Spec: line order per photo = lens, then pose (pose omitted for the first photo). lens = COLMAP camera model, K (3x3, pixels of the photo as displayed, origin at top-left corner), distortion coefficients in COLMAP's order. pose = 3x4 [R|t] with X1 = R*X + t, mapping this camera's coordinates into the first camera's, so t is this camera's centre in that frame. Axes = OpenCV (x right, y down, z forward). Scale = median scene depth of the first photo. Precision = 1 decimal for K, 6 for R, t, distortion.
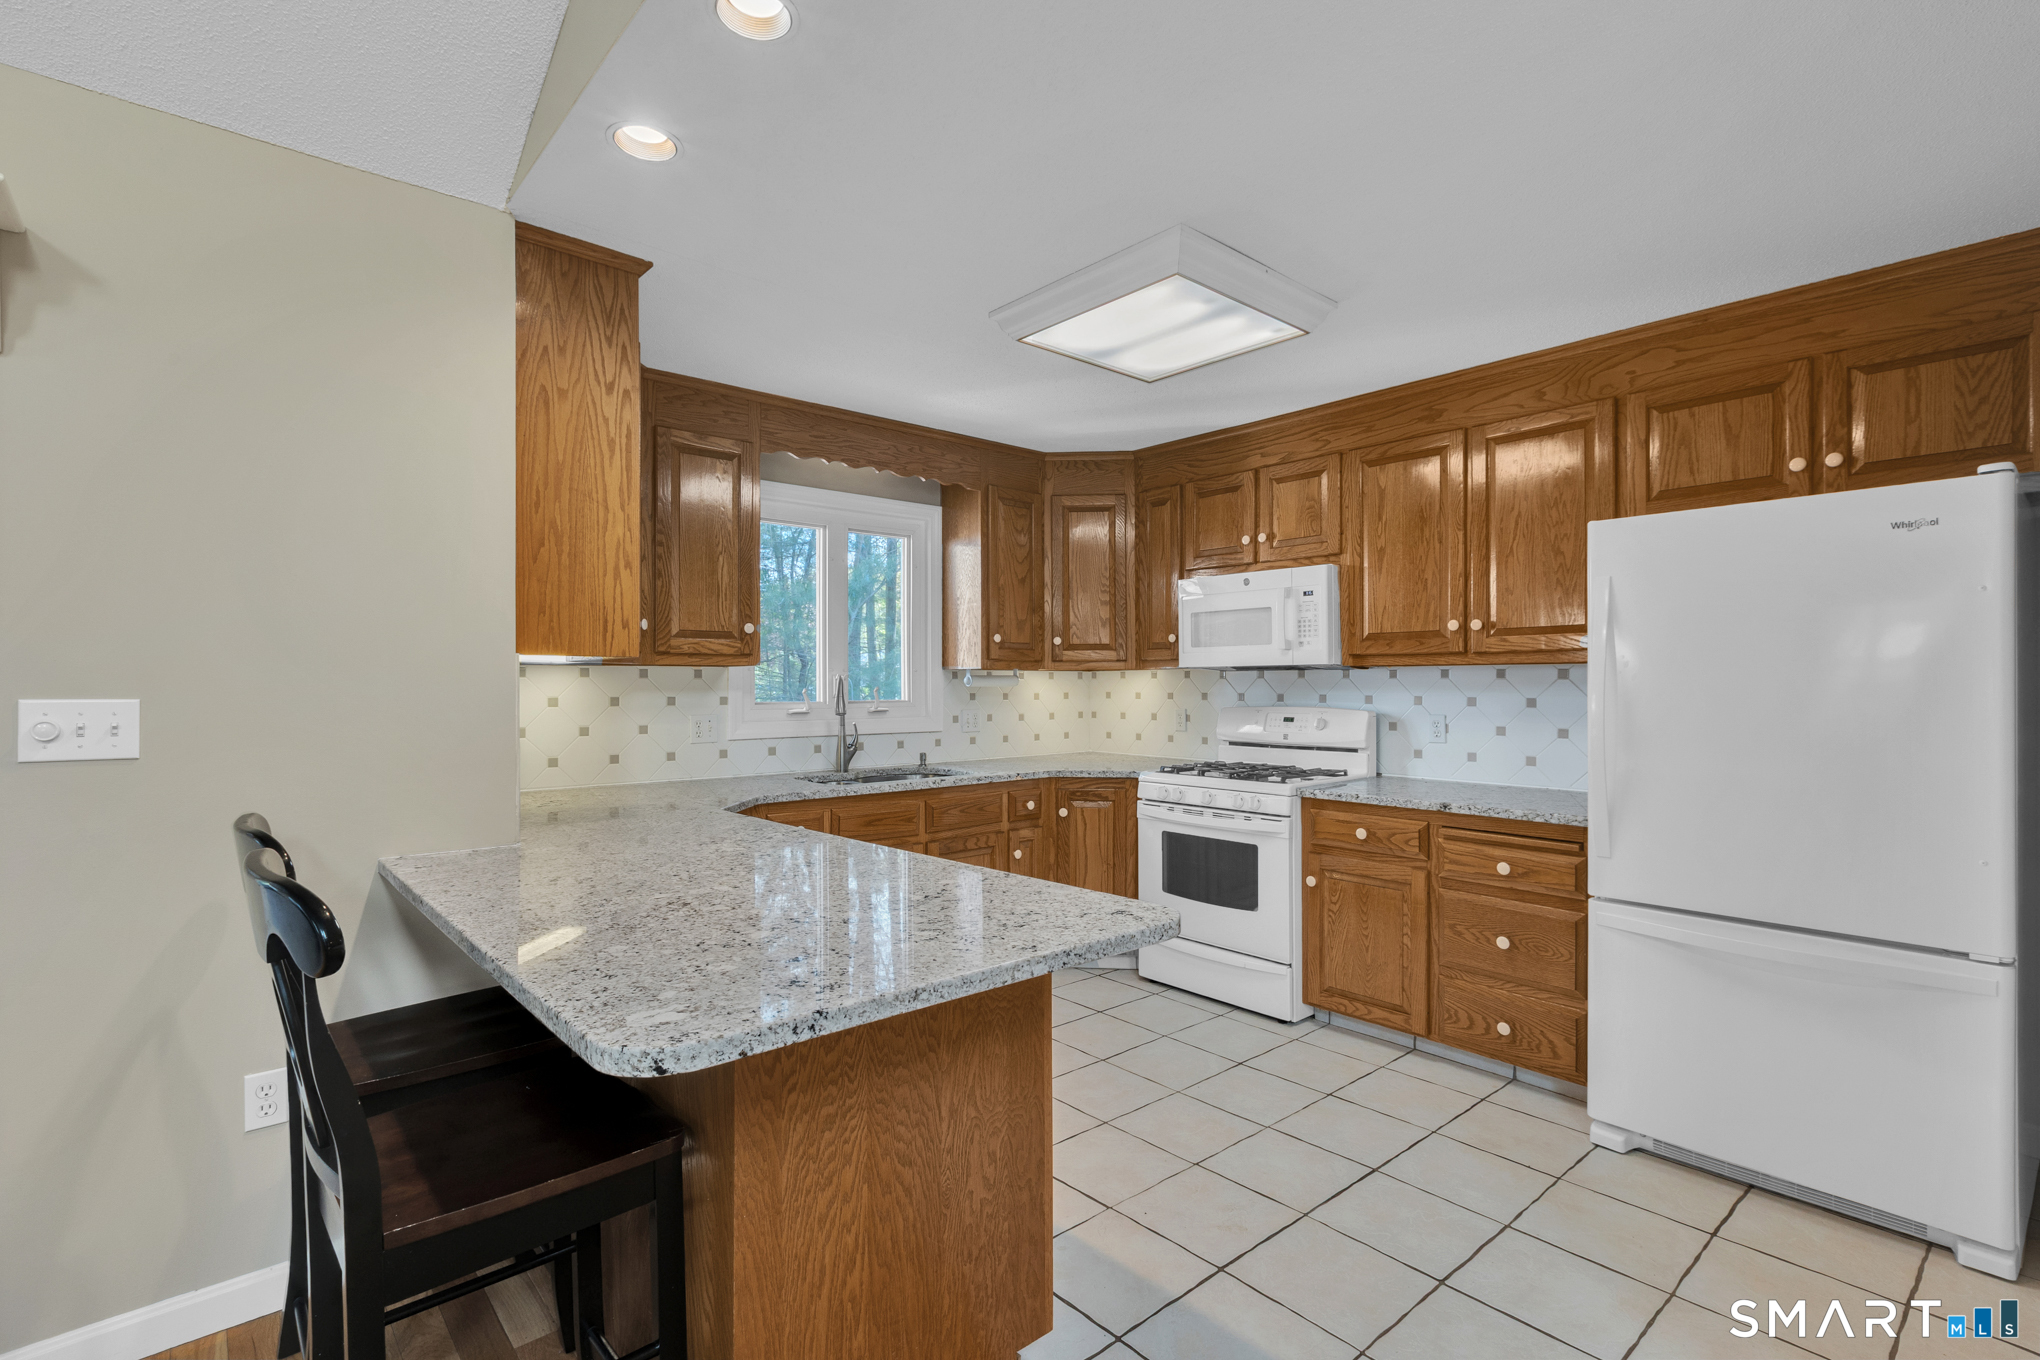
lens RADIAL K [[943.1, 0, 1020.1], [0, 943.1, 684.3], [0, 0, 1]] dist [0.003743, -0.000425]
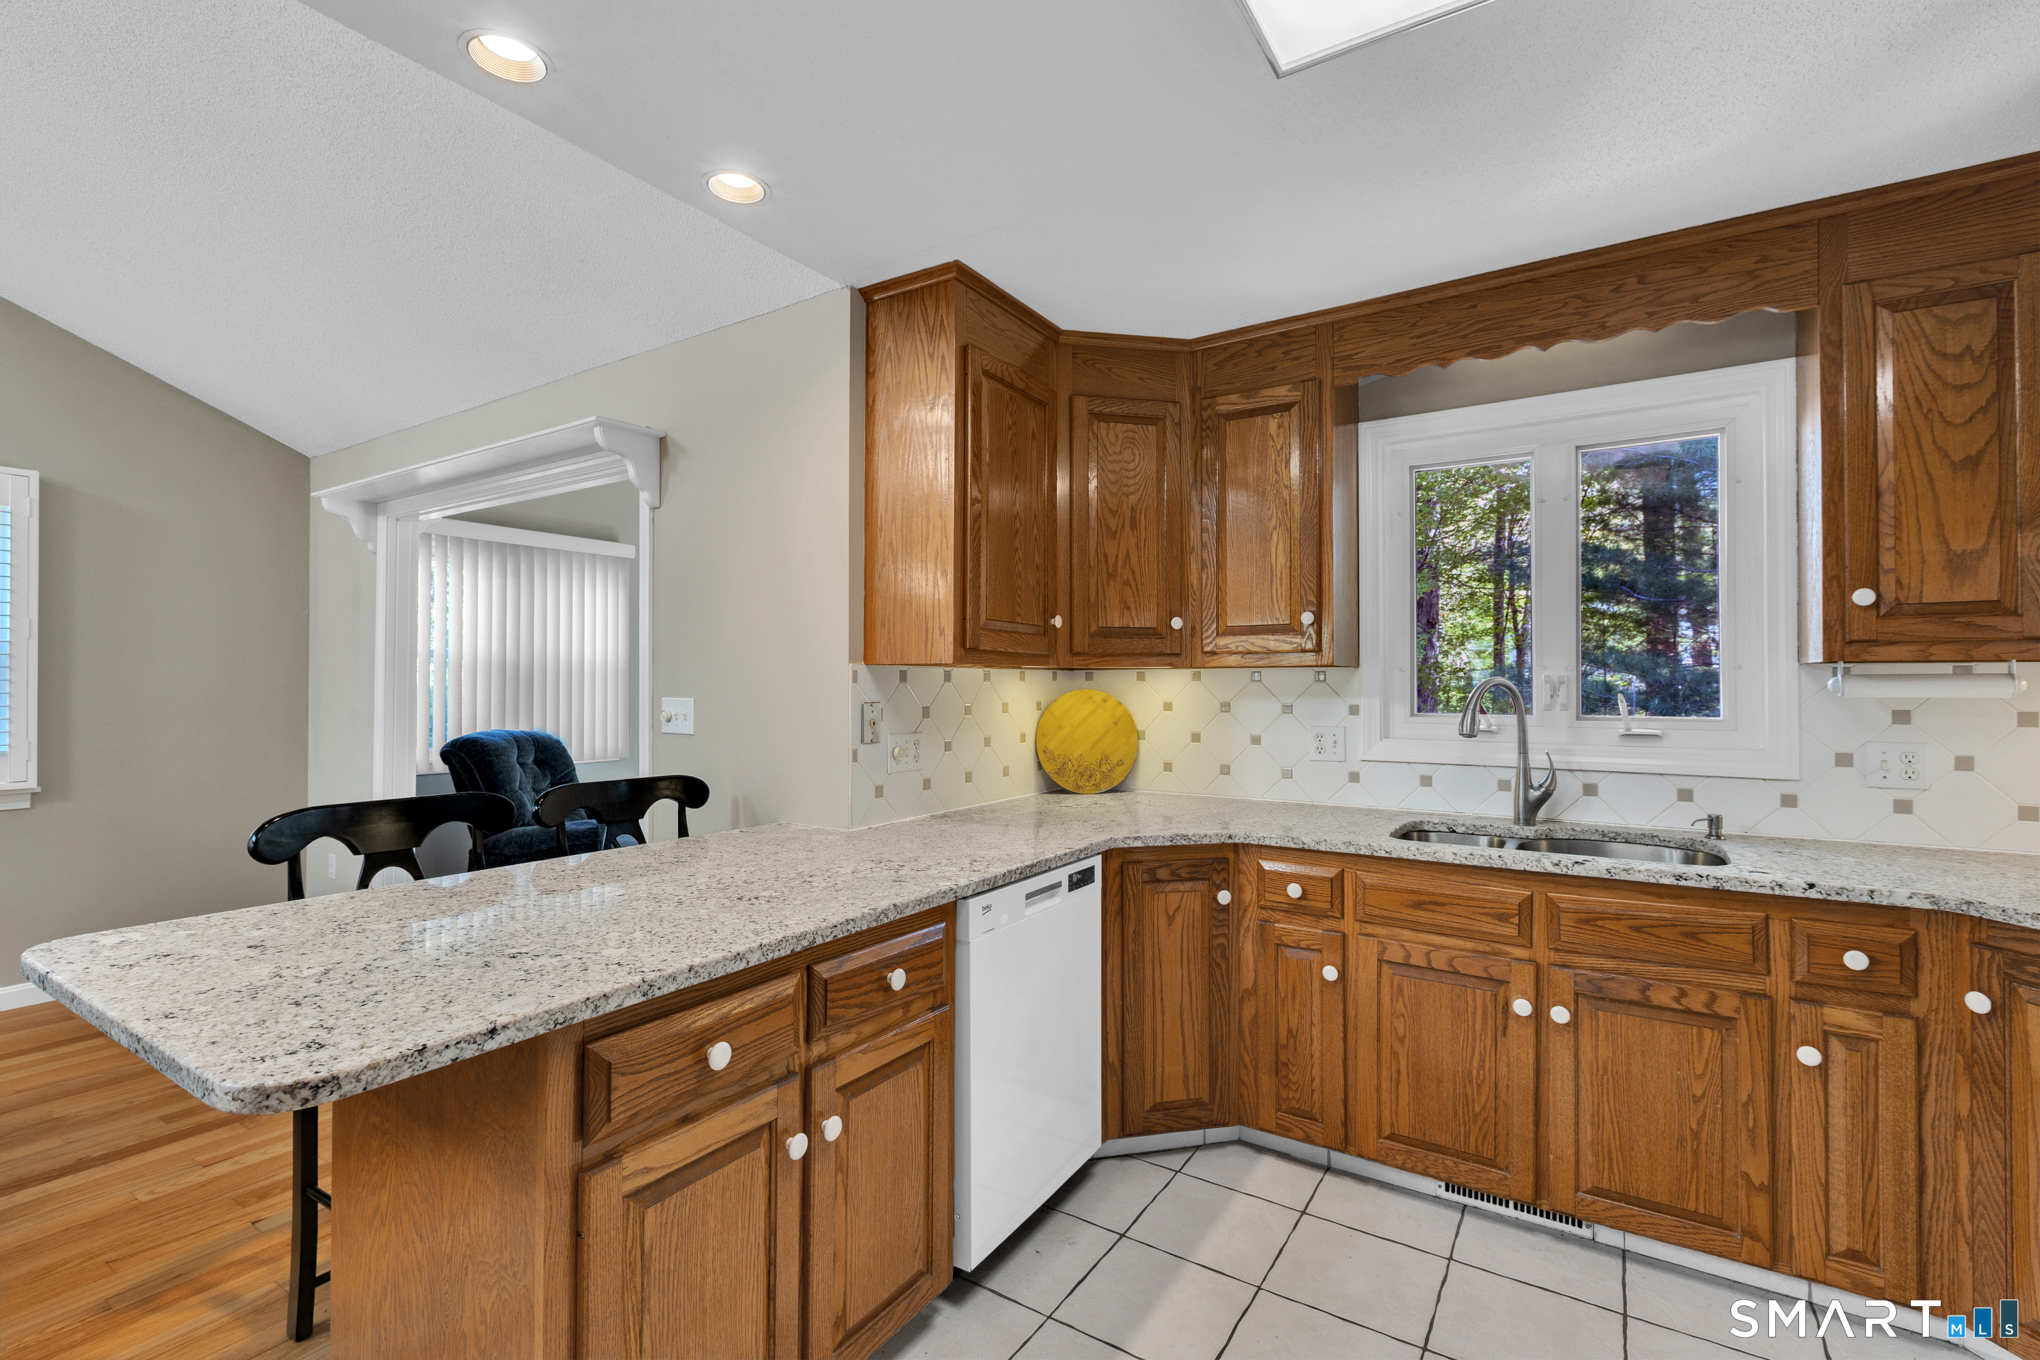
lens RADIAL K [[915.8, 0, 1019.4], [0, 915.8, 674.2], [0, 0, 1]] dist [0.002025, 0.000067]
pose [[0.269732, -0.007024, -0.962910, 0.363247], [-0.000732, 0.999972, -0.007500, -0.006904], [0.962935, 0.002728, 0.269720, 0.542914]]
